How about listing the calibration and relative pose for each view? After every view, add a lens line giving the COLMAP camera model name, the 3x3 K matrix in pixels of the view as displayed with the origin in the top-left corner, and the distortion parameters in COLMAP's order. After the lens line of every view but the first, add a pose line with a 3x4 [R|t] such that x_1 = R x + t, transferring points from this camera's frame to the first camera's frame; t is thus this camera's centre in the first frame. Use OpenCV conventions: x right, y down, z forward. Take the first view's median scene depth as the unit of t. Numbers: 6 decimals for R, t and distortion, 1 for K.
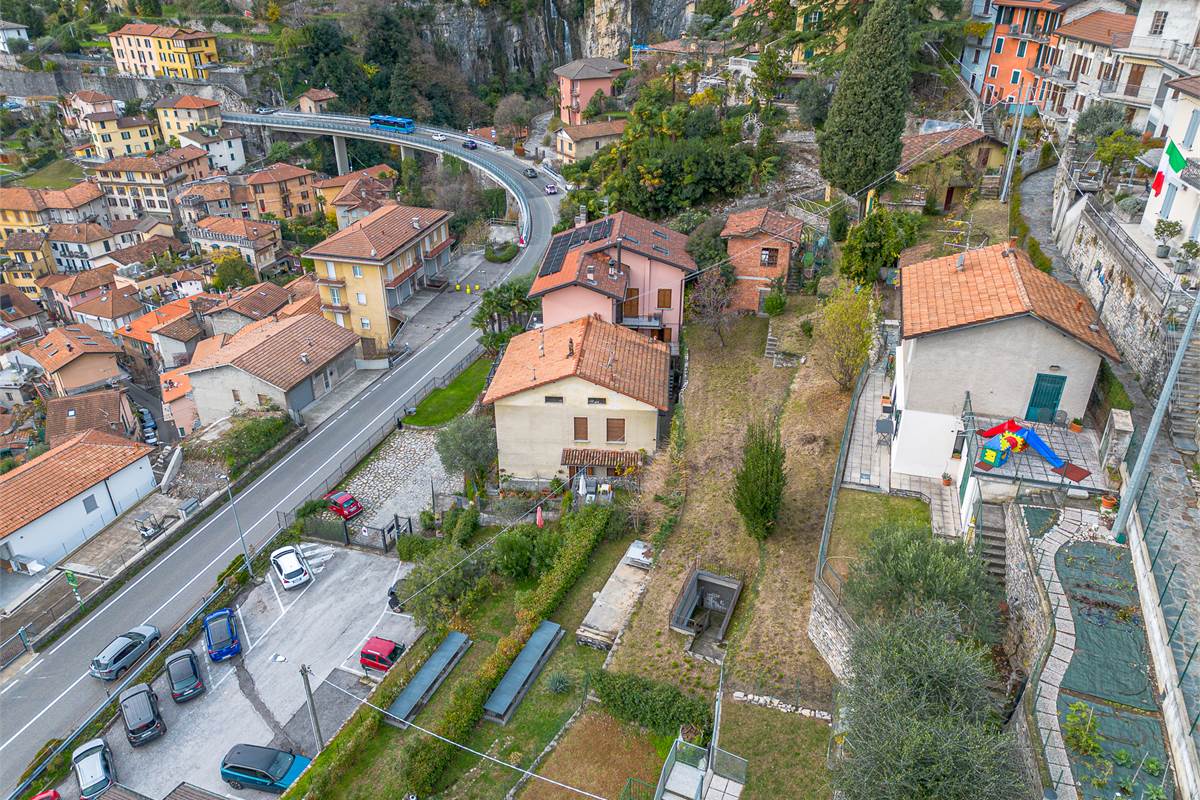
lens RADIAL K [[902.3, 0, 604.5], [0, 902.3, 394.4], [0, 0, 1]] dist [0.080854, -0.065565]
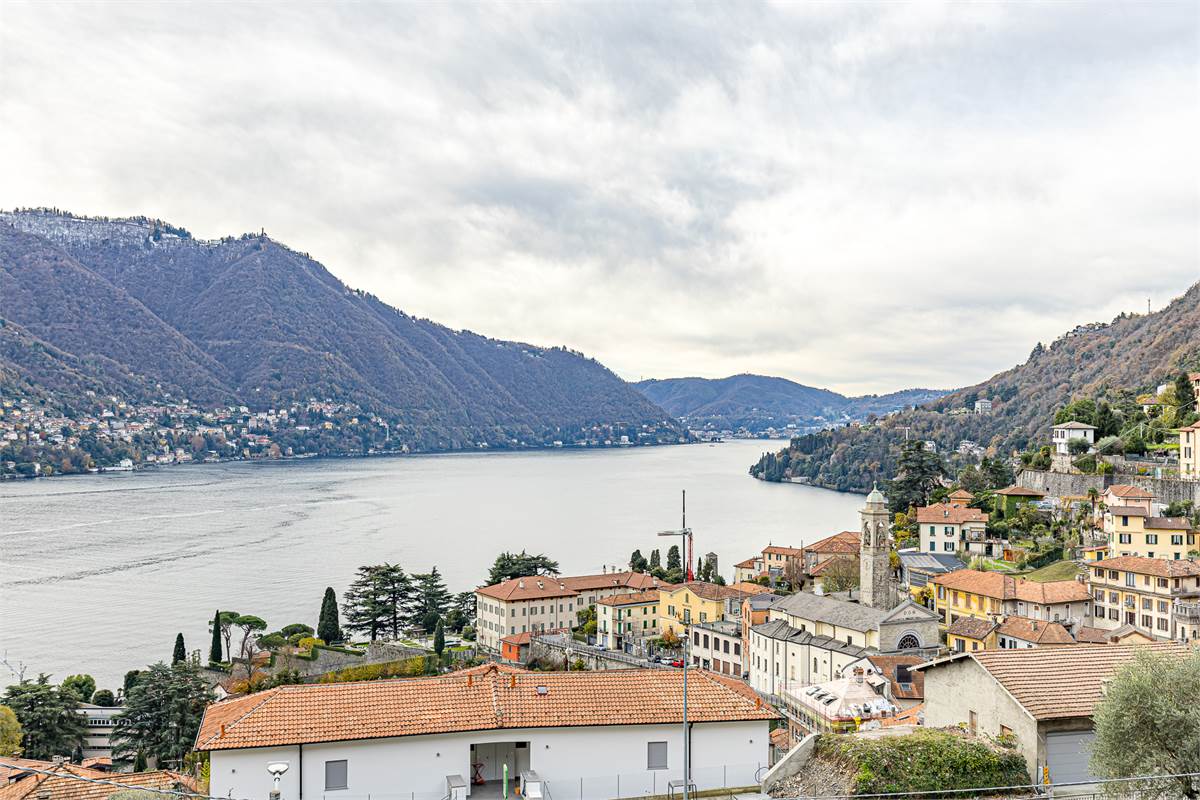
lens RADIAL K [[1167.5, 0, 579.4], [0, 1167.5, 402.7], [0, 0, 1]] dist [-0.007814, -0.003944]
pose [[0.512639, -0.005895, -0.858584, 0.044147], [-0.423704, 0.868000, -0.258943, 0.059246], [0.746778, 0.496530, 0.442472, 0.204805]]
